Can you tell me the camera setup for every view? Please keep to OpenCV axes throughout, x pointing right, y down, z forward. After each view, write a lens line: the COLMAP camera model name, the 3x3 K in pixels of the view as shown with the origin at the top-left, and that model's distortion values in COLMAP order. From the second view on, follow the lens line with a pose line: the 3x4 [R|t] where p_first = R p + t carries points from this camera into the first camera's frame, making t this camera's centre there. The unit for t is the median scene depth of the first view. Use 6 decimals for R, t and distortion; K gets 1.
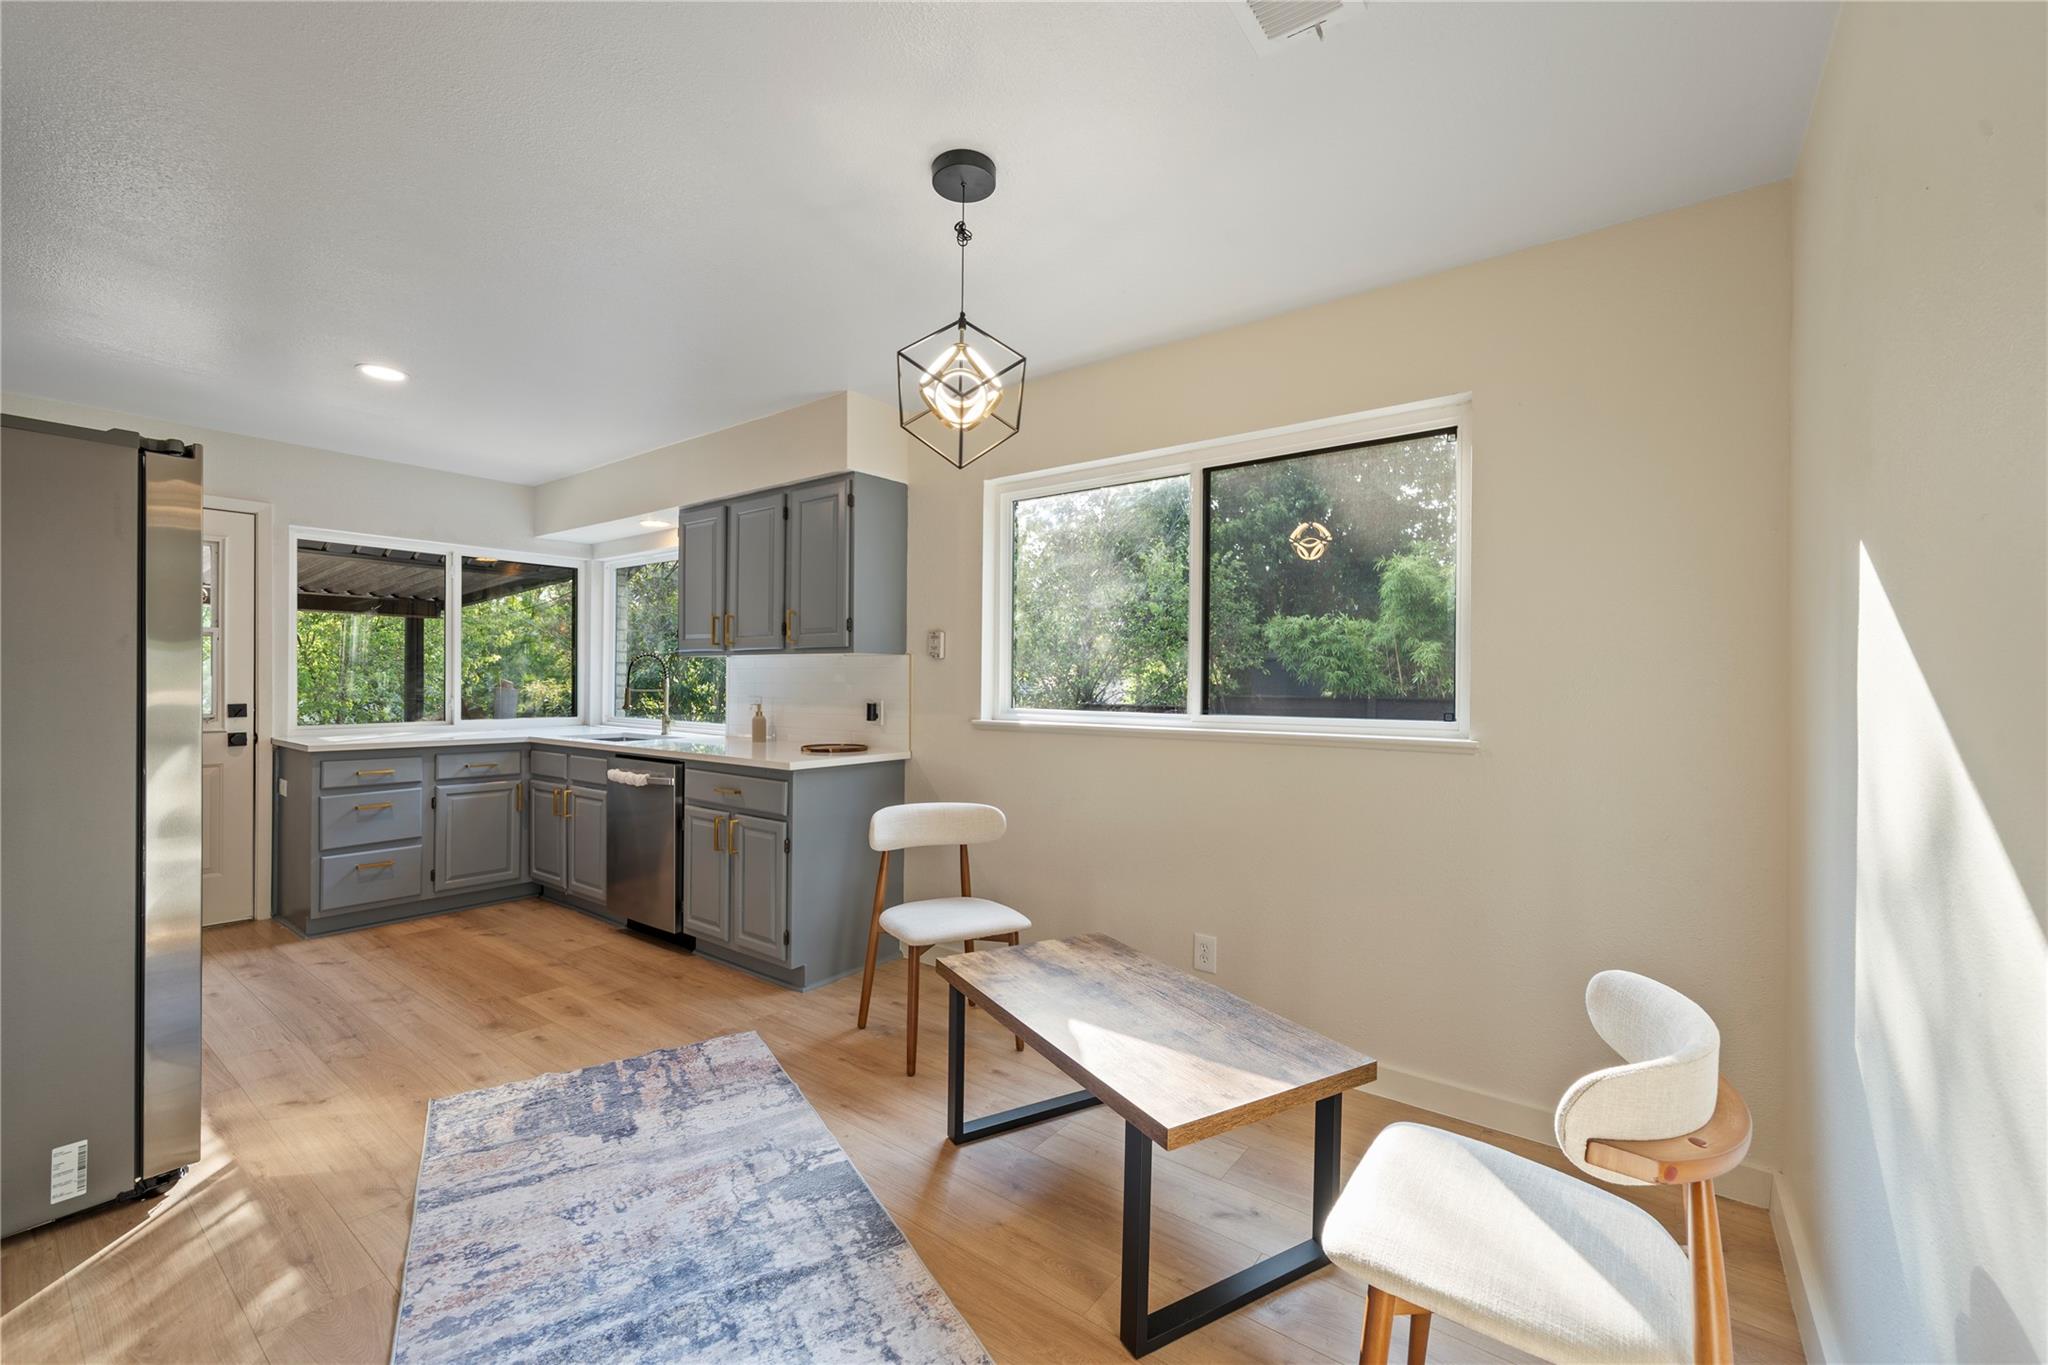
lens RADIAL K [[823.0, 0, 1021.6], [0, 823.0, 683.7], [0, 0, 1]] dist [0.000696, -0.000471]
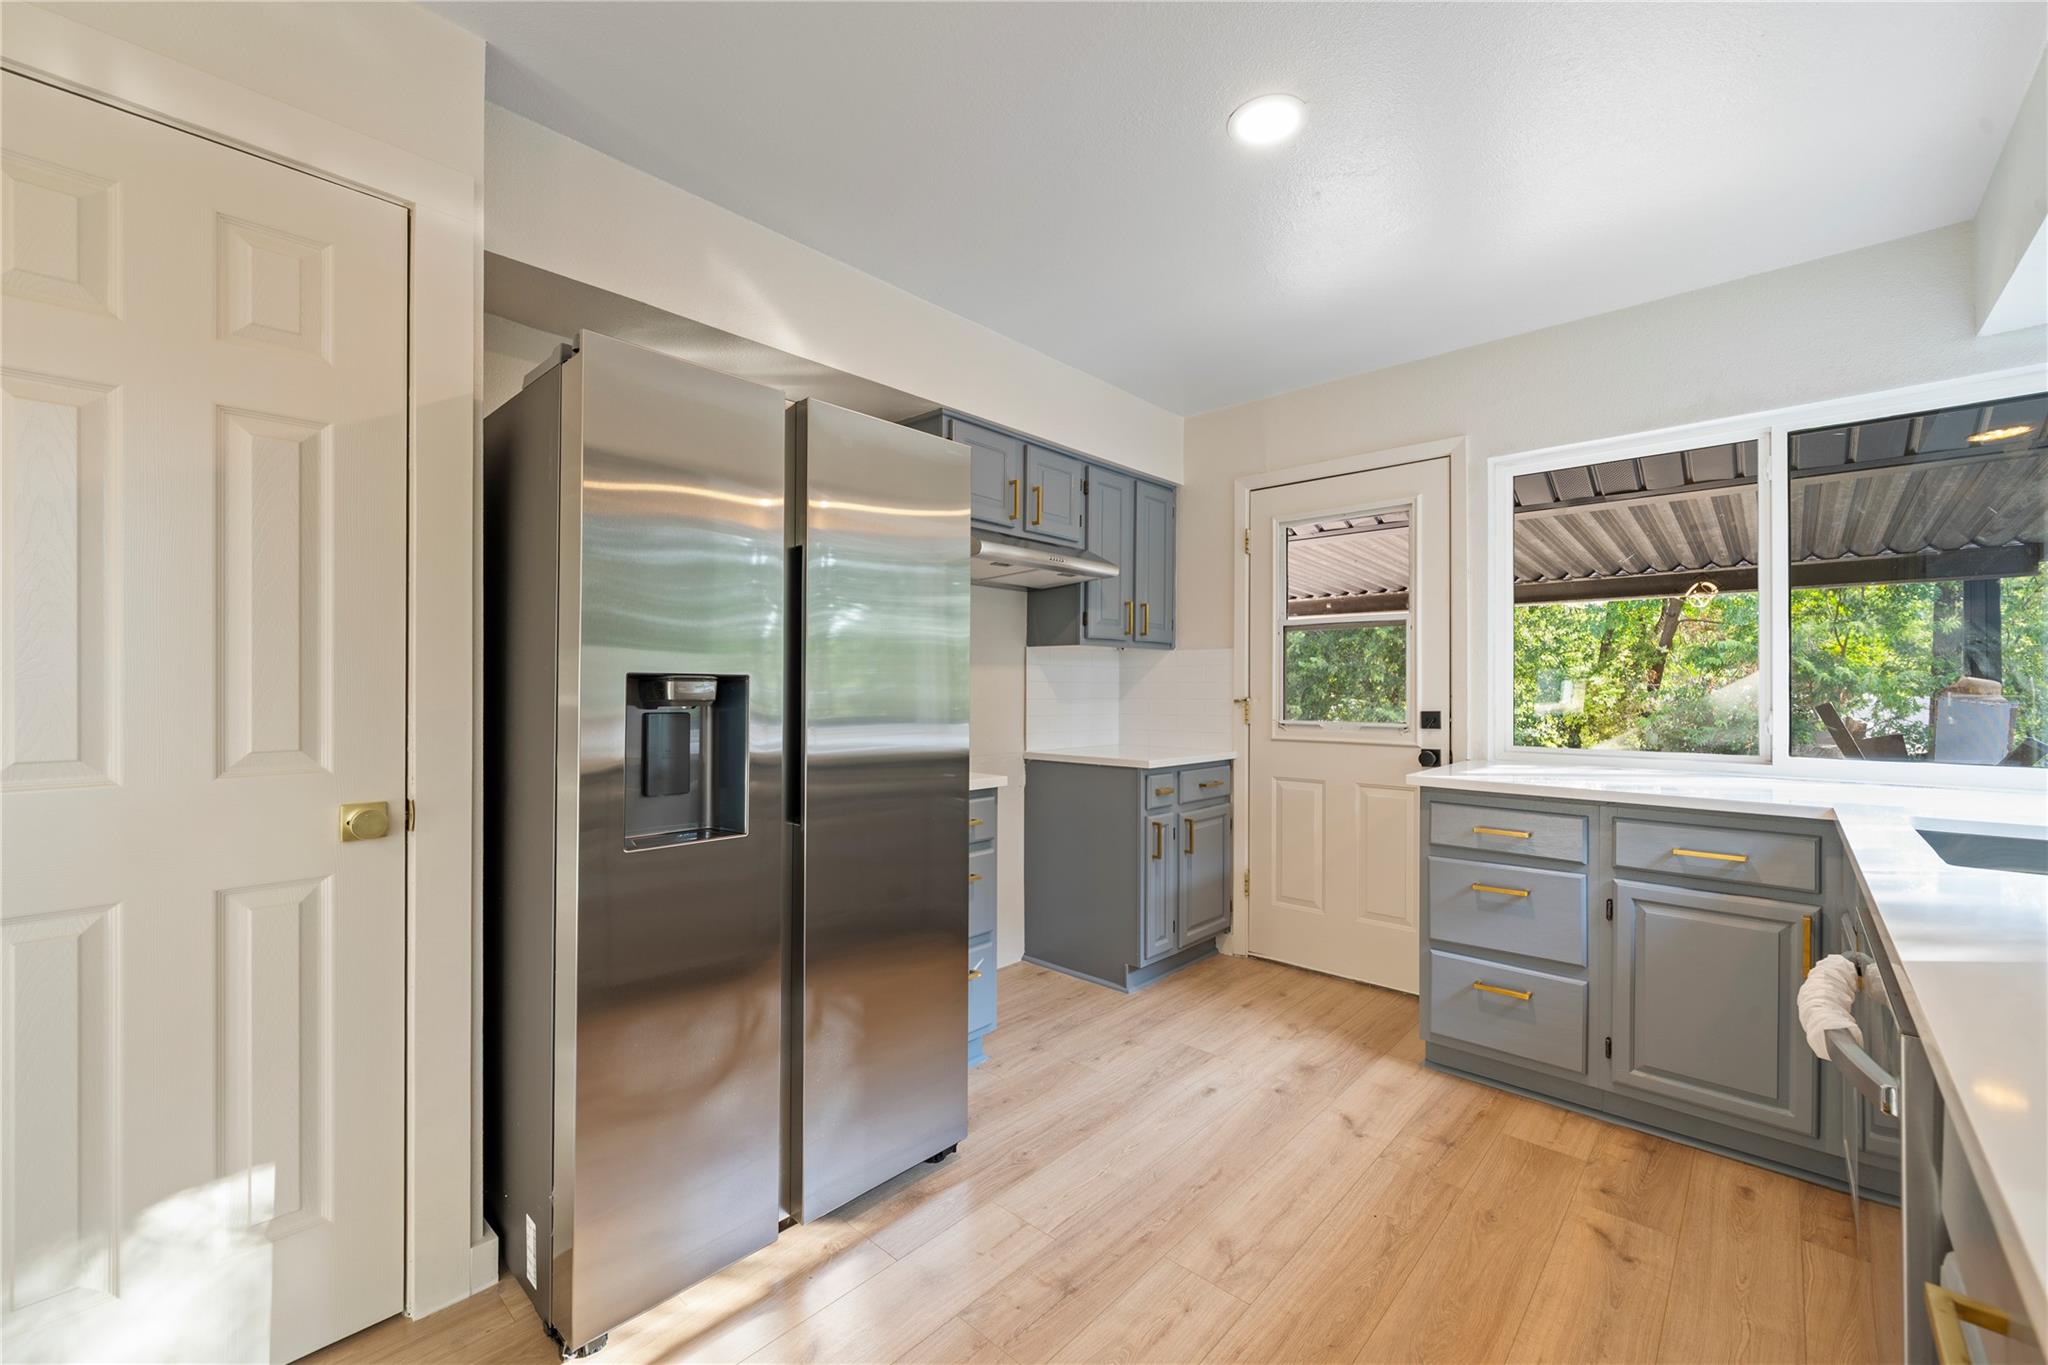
lens RADIAL K [[823.0, 0, 1022.1], [0, 823.0, 685.5], [0, 0, 1]] dist [0.000696, -0.000471]
pose [[-0.090888, -0.009655, -0.995814, -0.164783], [-0.005238, 0.999944, -0.009217, 0.010065], [0.995847, 0.004379, -0.090933, 0.705179]]
